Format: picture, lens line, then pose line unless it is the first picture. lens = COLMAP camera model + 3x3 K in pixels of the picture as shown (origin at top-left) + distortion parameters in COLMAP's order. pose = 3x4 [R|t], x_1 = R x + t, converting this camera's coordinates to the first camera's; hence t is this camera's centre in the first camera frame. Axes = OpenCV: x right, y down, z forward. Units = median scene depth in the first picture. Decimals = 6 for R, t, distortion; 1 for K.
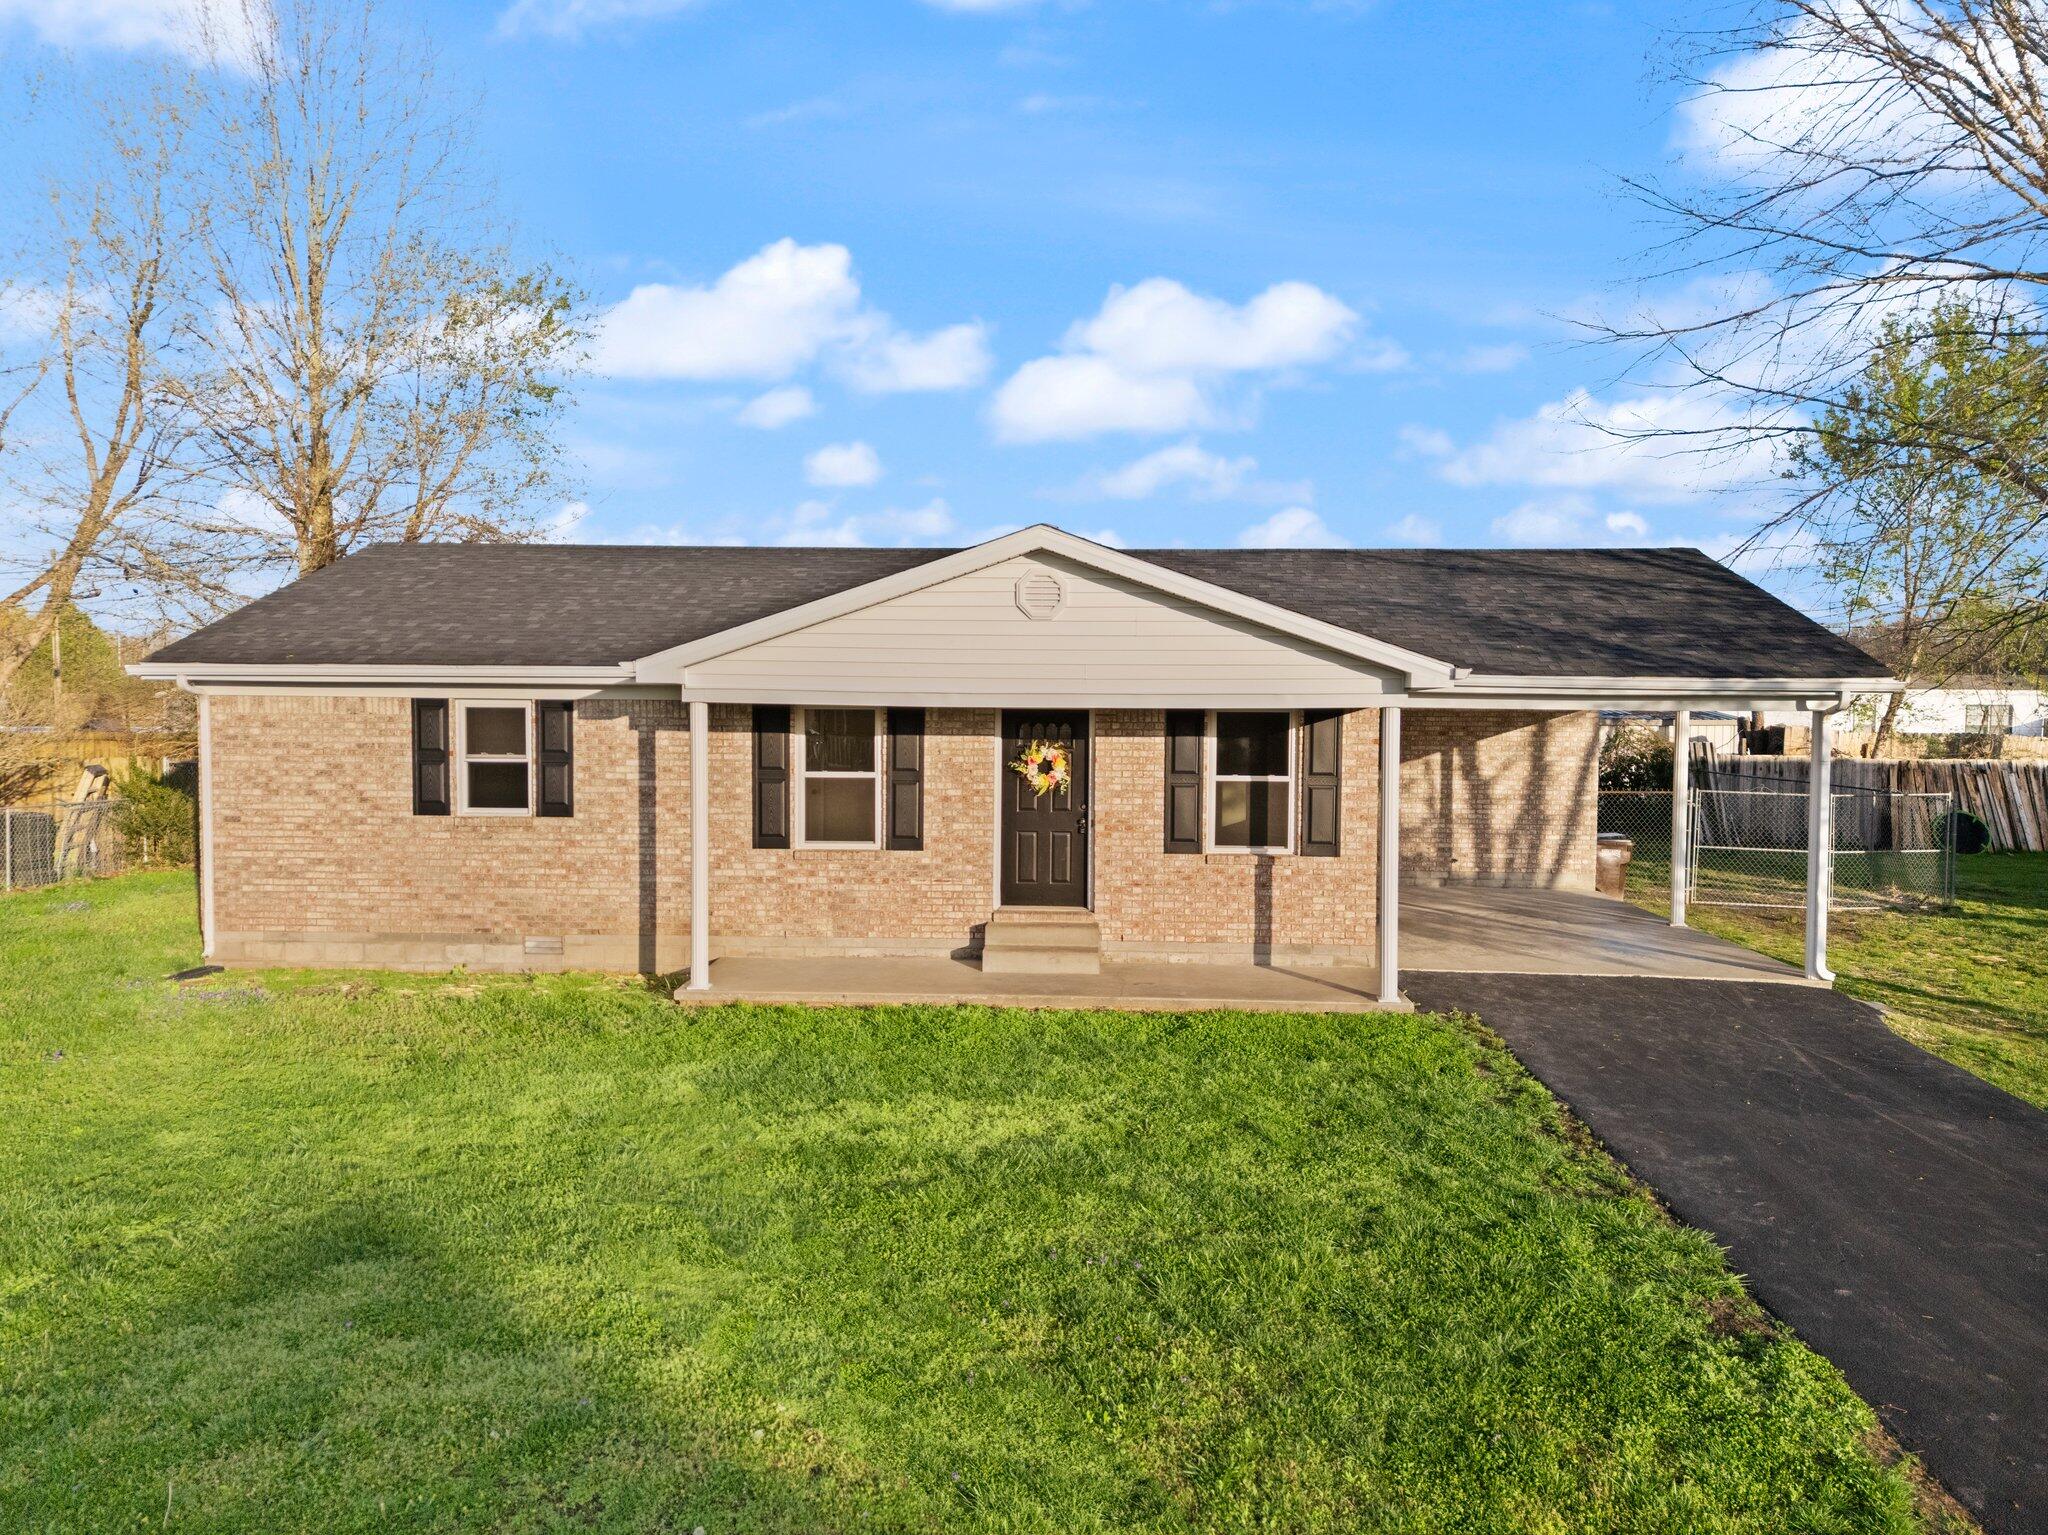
lens RADIAL K [[1498.1, 0, 1024.0], [0, 1498.1, 767.5], [0, 0, 1]] dist [0.092144, -0.096518]
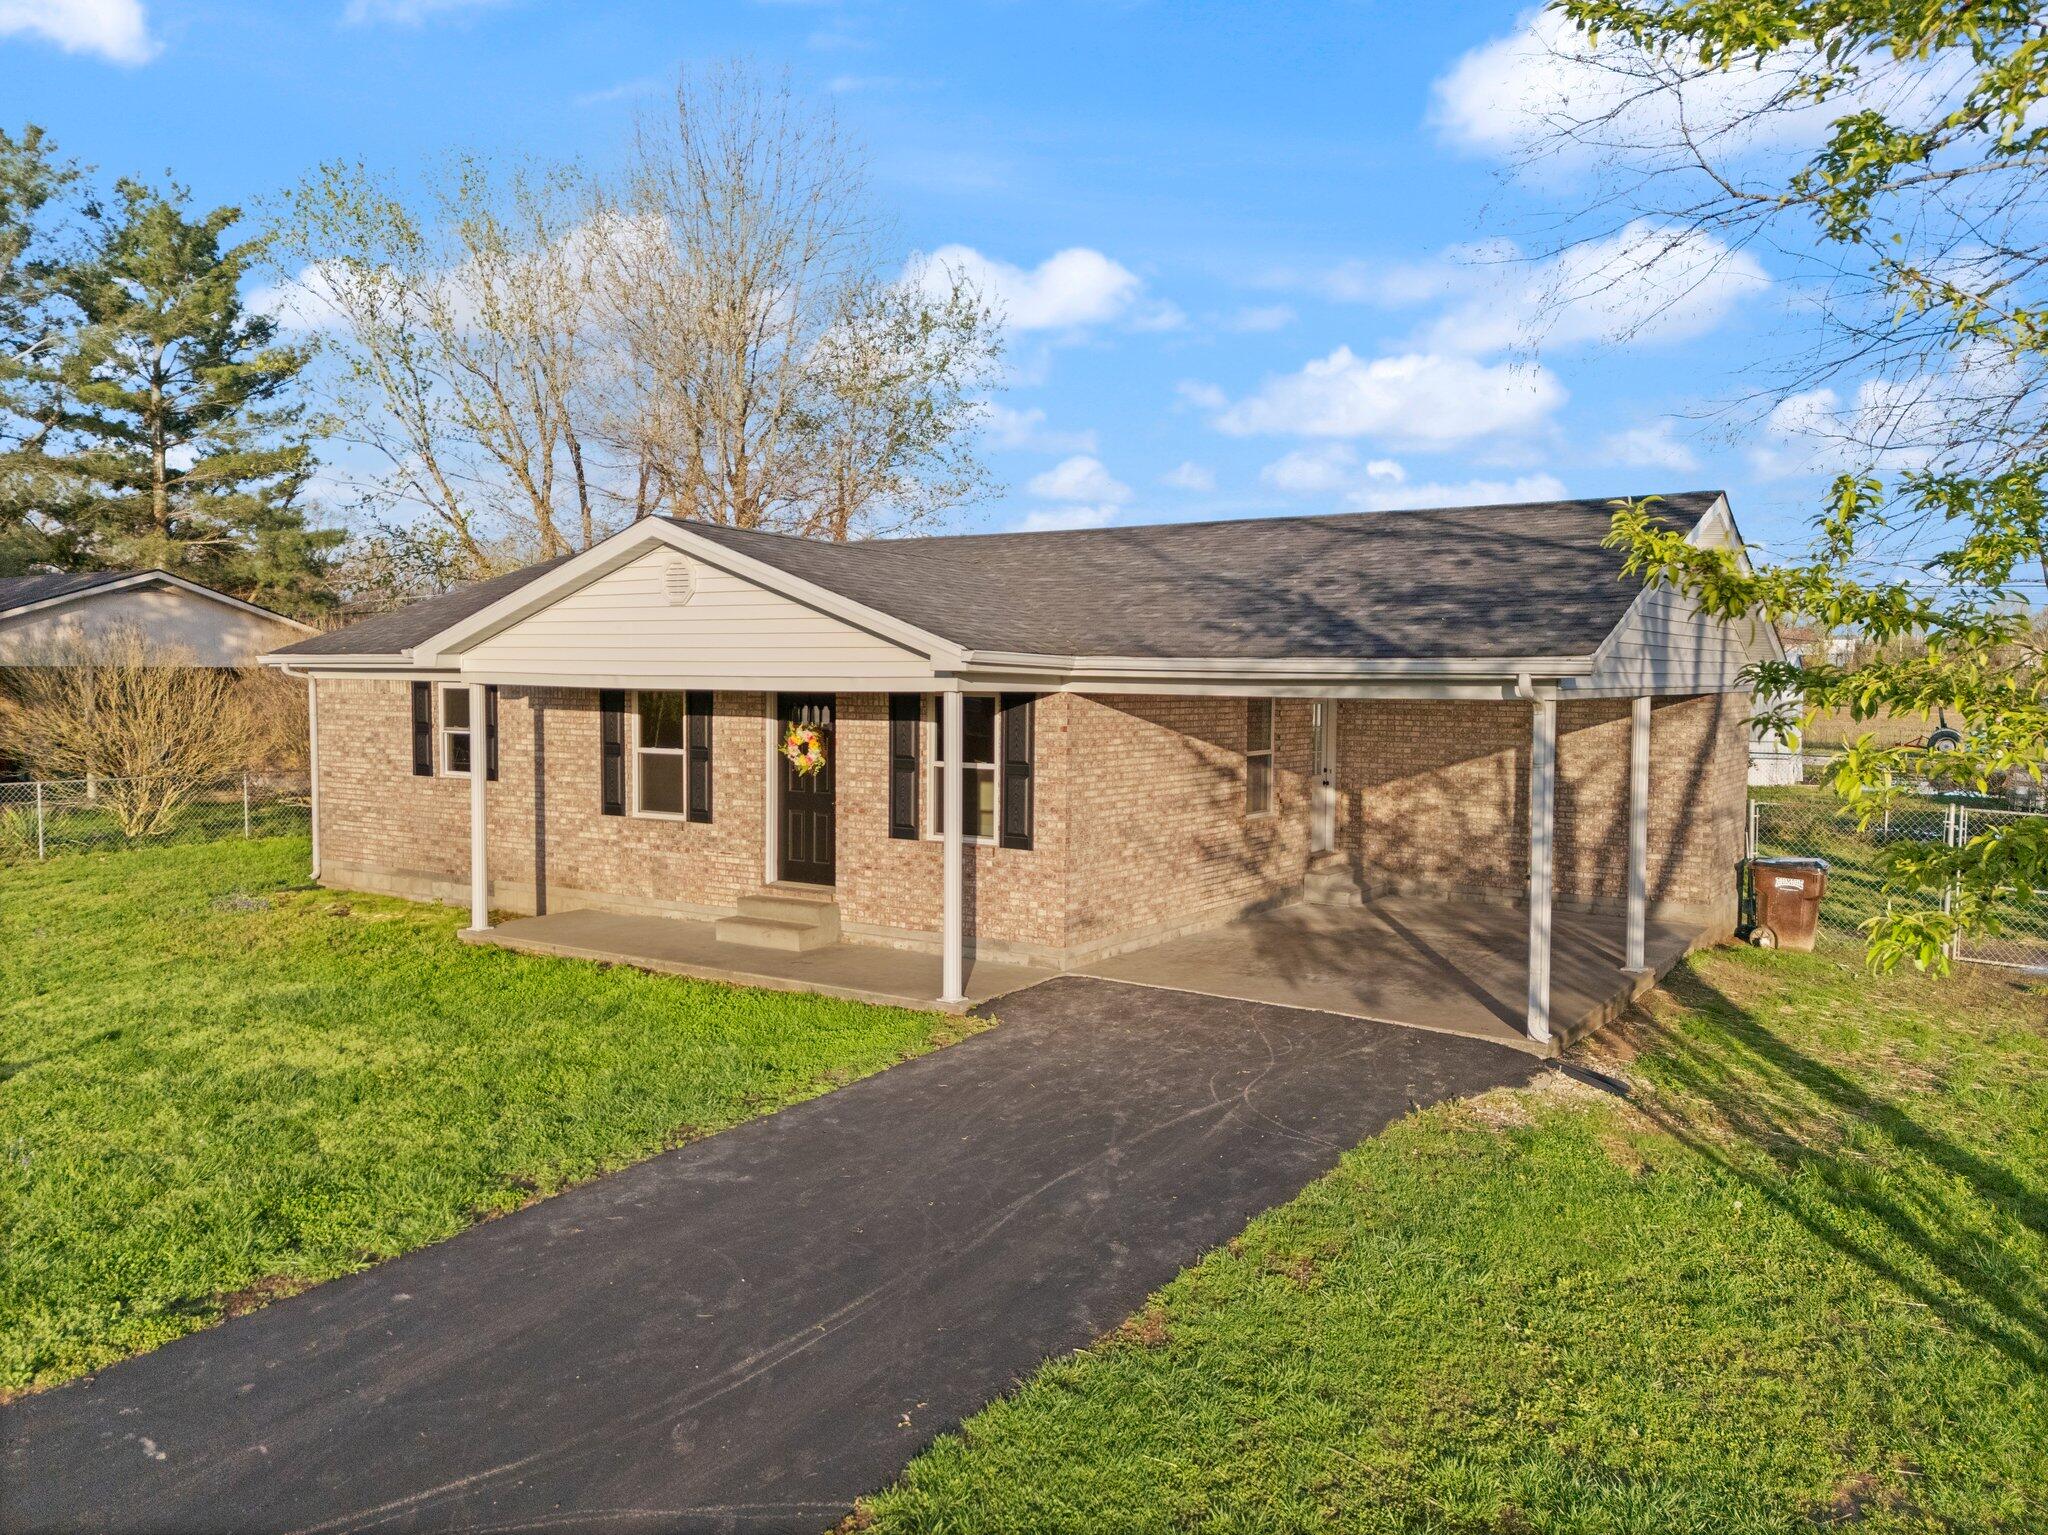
lens RADIAL K [[1498.1, 0, 1024.0], [0, 1498.1, 767.5], [0, 0, 1]] dist [0.092144, -0.096518]
pose [[0.862523, 0.029868, -0.505136, 0.663661], [-0.026515, 0.999553, 0.013826, -0.005420], [0.505323, 0.001468, 0.862929, 0.185010]]
